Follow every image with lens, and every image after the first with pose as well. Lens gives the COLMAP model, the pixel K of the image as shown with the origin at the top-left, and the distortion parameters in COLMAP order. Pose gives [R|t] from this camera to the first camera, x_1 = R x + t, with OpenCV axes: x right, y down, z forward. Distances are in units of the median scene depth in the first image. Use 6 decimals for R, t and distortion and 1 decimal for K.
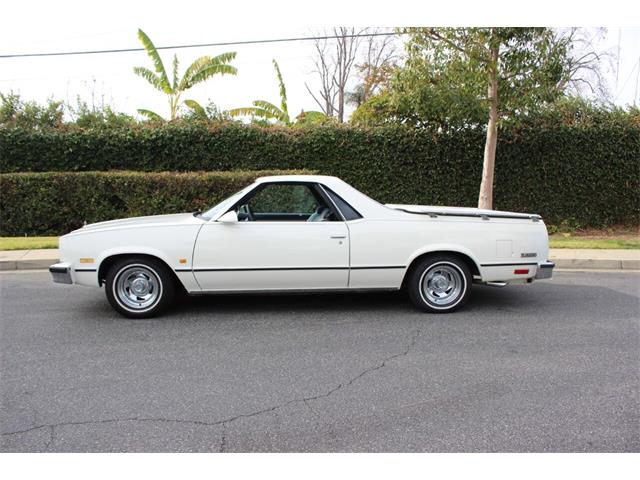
lens RADIAL K [[529.5, 0, 320.0], [0, 529.5, 240.0], [0, 0, 1]] dist [-0.156029, 0.124625]
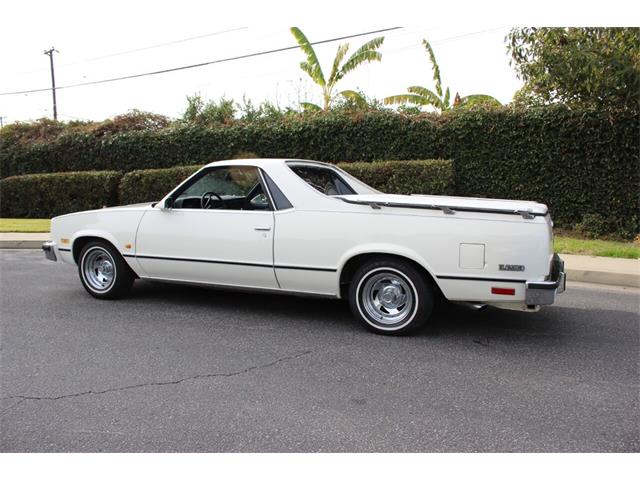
lens RADIAL K [[529.5, 0, 320.0], [0, 529.5, 240.0], [0, 0, 1]] dist [-0.156029, 0.124625]
pose [[0.876331, 0.051093, -0.478993, 0.213795], [-0.047949, 0.998673, 0.018801, -0.003411], [0.479318, 0.006491, 0.877617, 0.118868]]
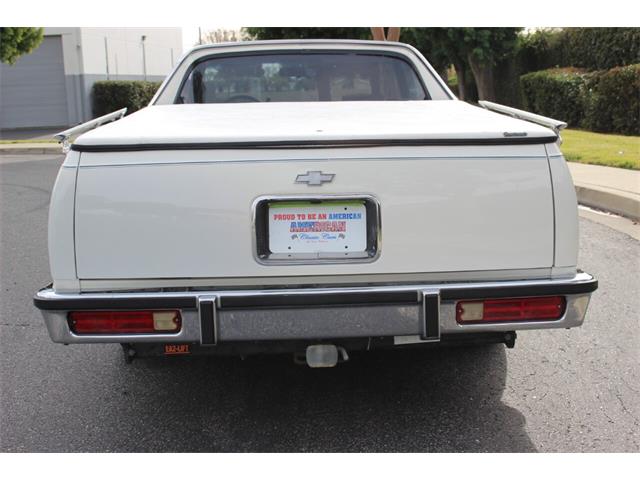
lens RADIAL K [[884.2, 0, 320.0], [0, 884.2, 240.0], [0, 0, 1]] dist [-0.018327, 0.017575]
pose [[-0.049101, 0.168357, -0.984502, 0.403083], [-0.080517, 0.981816, 0.171913, -0.038105], [0.995543, 0.087710, -0.034653, 0.500117]]
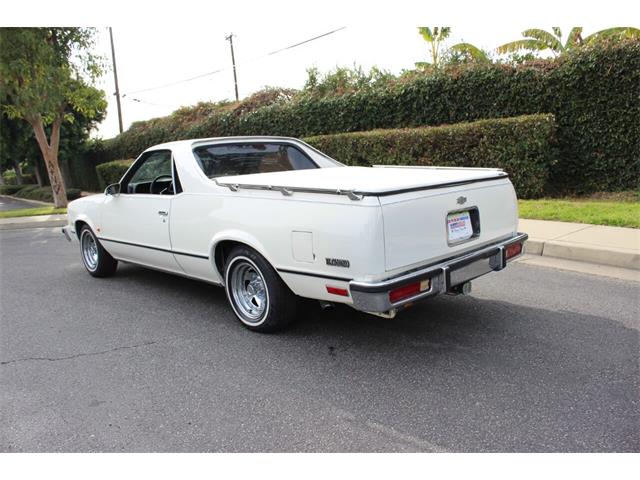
lens RADIAL K [[529.5, 0, 320.0], [0, 529.5, 240.0], [0, 0, 1]] dist [-0.156029, 0.124625]
pose [[0.627229, 0.084840, -0.774200, 0.343831], [-0.013359, 0.995075, 0.098222, -0.020284], [0.778720, -0.051265, 0.625273, 0.271012]]
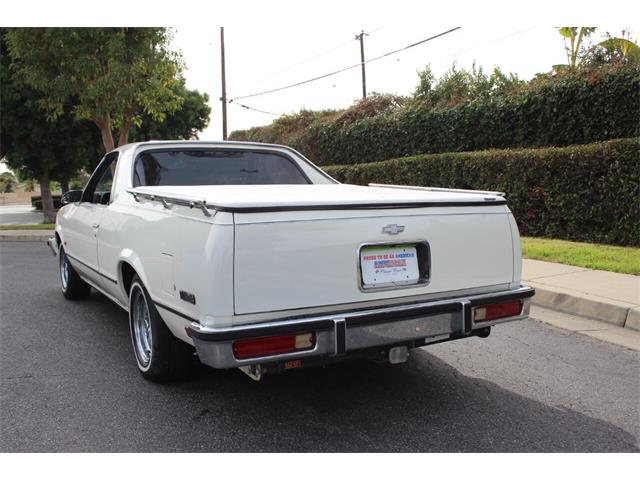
lens RADIAL K [[647.5, 0, 320.0], [0, 647.5, 240.0], [0, 0, 1]] dist [-0.135899, 0.140368]
pose [[0.417119, 0.069396, -0.906199, 0.381302], [-0.076674, 0.996213, 0.040996, -0.018893], [0.905612, 0.052382, 0.420860, 0.370295]]
